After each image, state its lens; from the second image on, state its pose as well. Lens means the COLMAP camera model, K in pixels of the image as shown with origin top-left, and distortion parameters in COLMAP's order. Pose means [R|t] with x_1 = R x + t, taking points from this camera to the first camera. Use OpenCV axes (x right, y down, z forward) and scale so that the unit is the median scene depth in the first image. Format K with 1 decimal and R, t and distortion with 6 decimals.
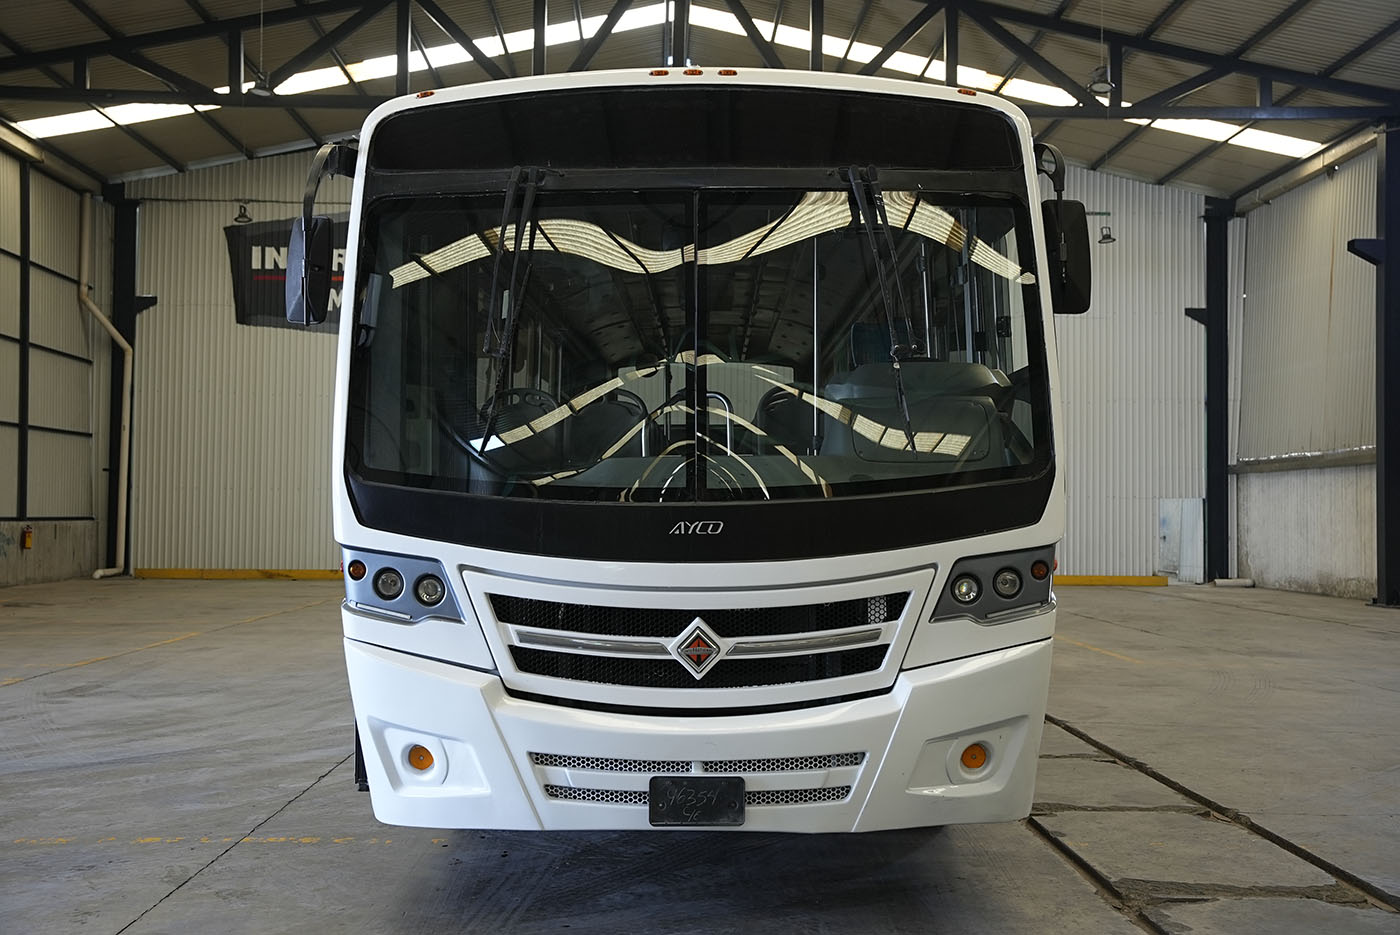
lens RADIAL K [[1491.3, 0, 702.4], [0, 1491.3, 471.7], [0, 0, 1]] dist [-0.004076, 0.000000]
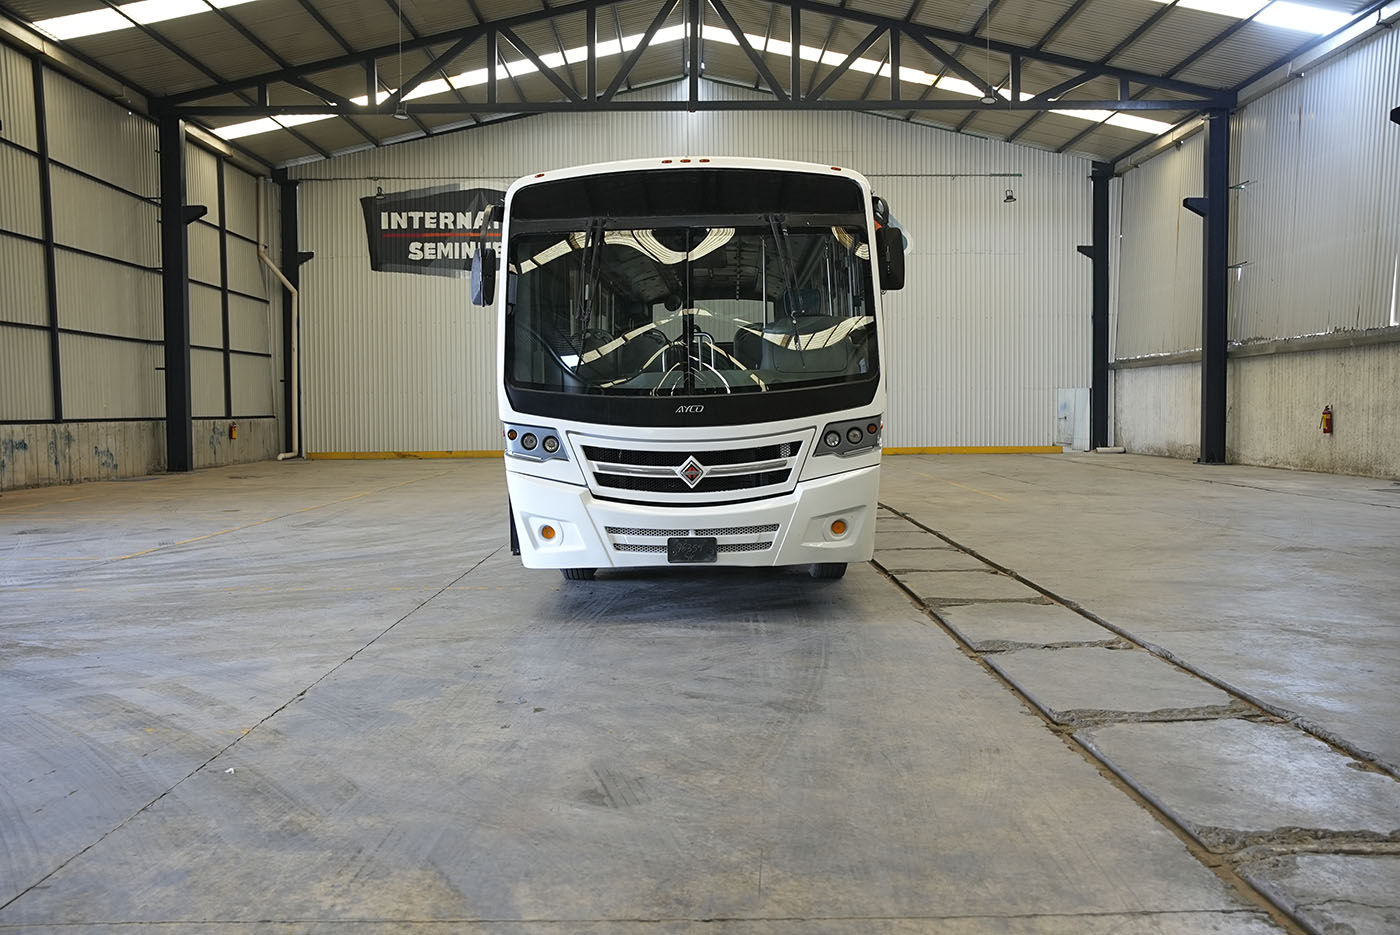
lens RADIAL K [[1202.9, 0, 700.6], [0, 1202.9, 471.4], [0, 0, 1]] dist [-0.068281, 0.010266]
pose [[0.999619, -0.015459, -0.022847, 0.040510], [0.017282, 0.996494, 0.081865, -0.008198], [0.021501, -0.082229, 0.996381, -0.500495]]
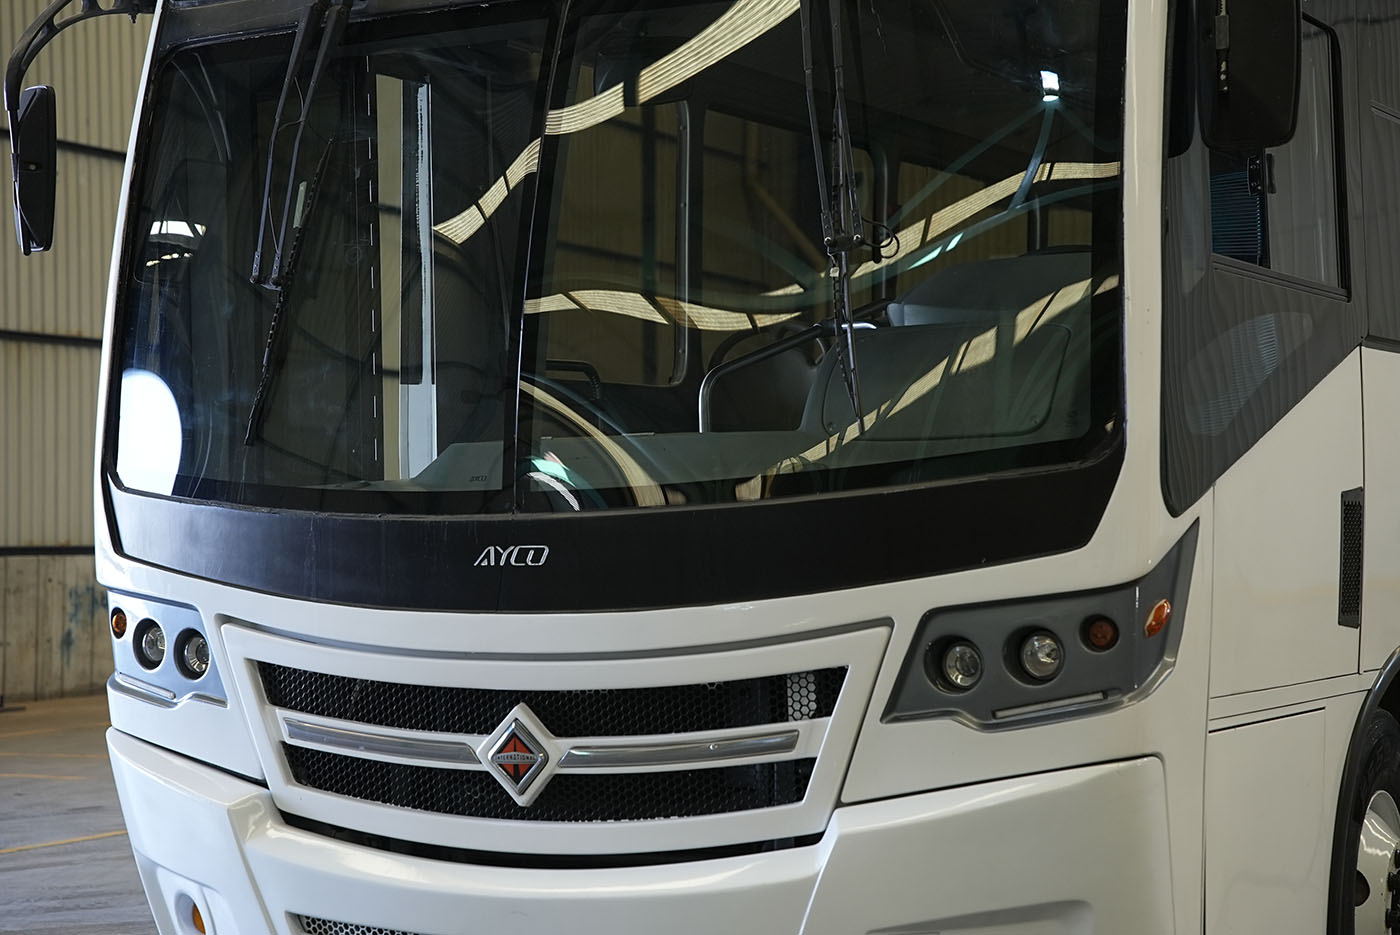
lens RADIAL K [[2841.2, 0, 697.0], [0, 2841.2, 471.0], [0, 0, 1]] dist [0.347714, 0.000000]
pose [[0.877956, -0.016453, -0.478458, 0.568818], [0.016103, 0.999859, -0.004834, 0.008824], [0.478470, -0.003461, 0.878097, 0.010315]]
